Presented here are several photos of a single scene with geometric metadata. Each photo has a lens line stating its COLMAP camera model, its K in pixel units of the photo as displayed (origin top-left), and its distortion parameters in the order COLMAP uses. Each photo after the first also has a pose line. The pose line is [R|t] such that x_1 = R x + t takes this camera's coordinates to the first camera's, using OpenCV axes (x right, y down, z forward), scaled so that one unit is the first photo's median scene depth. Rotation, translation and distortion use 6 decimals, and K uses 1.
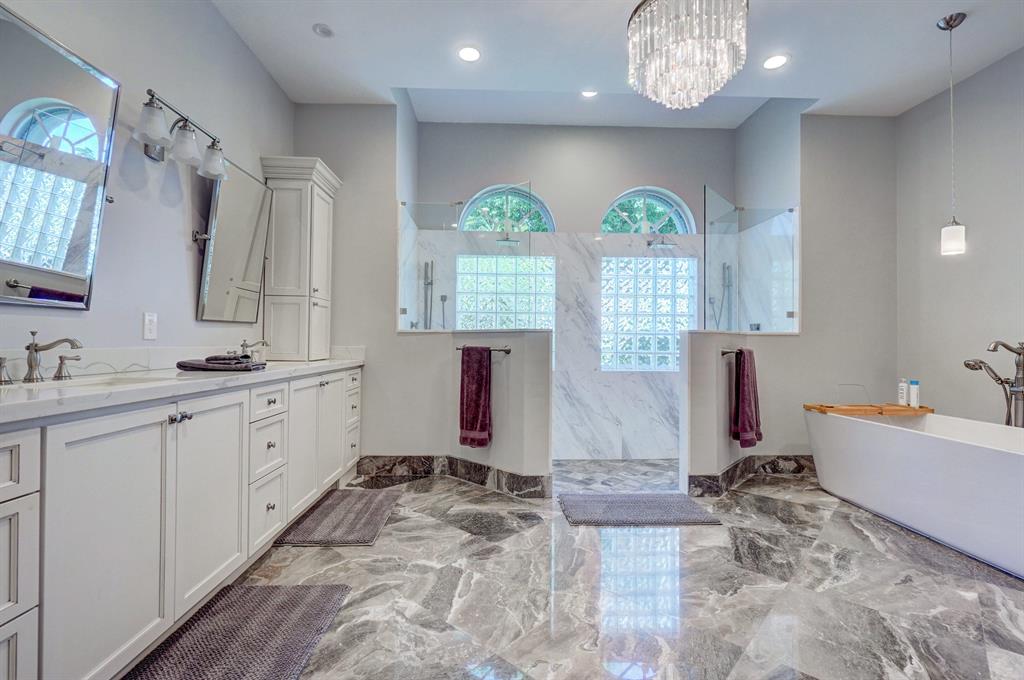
lens RADIAL K [[447.1, 0, 509.0], [0, 447.1, 337.1], [0, 0, 1]] dist [-0.002233, -0.000459]
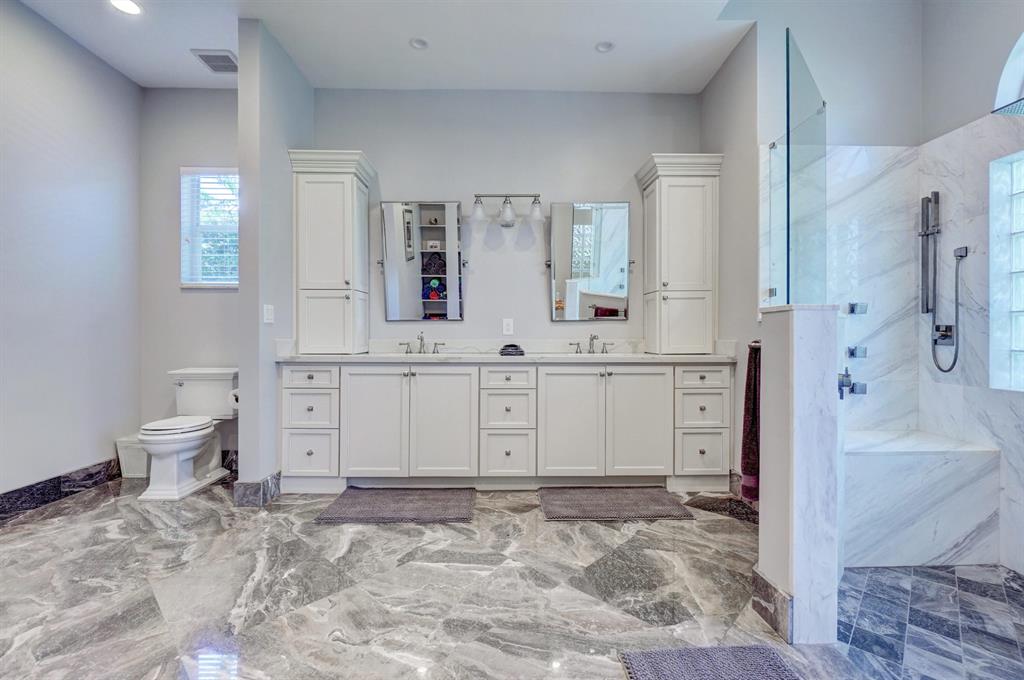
lens RADIAL K [[435.9, 0, 512.0], [0, 435.9, 340.0], [0, 0, 1]] dist [-0.000988, -0.000119]
pose [[0.012524, -0.002049, -0.999919, 0.552849], [0.012302, 0.999923, -0.001895, 0.018377], [0.999846, -0.012277, 0.012548, 0.662938]]
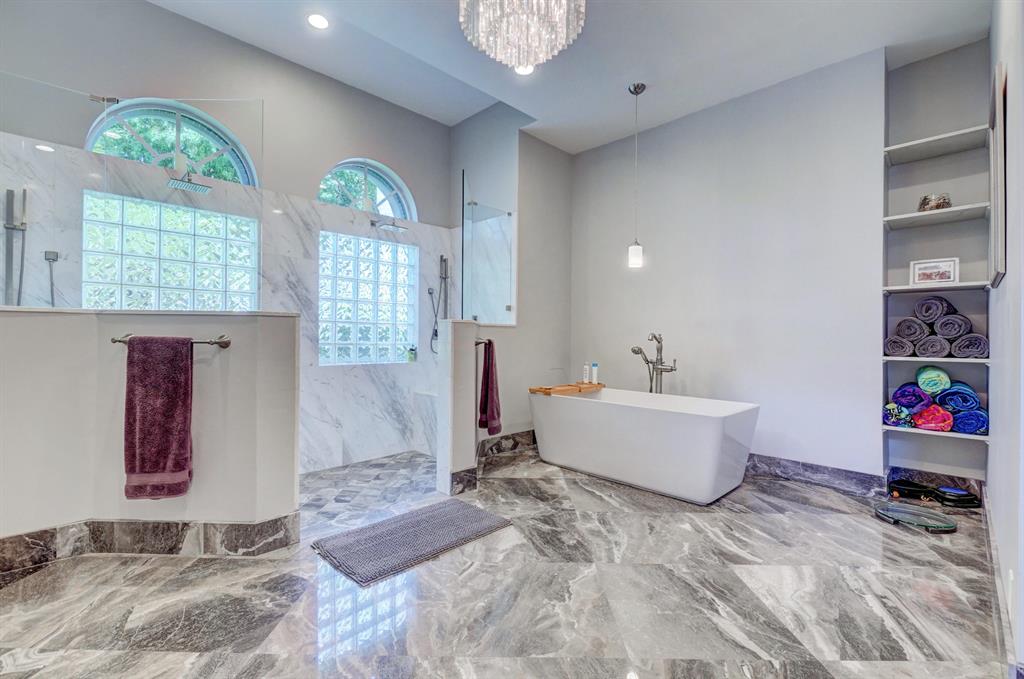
lens RADIAL K [[438.3, 0, 500.6], [0, 438.3, 337.9], [0, 0, 1]] dist [-0.002345, -0.001280]
pose [[0.743546, -0.001969, 0.668682, -0.134659], [-0.014560, 0.999711, 0.019133, 0.003514], [-0.668526, -0.023963, 0.743303, 0.238436]]
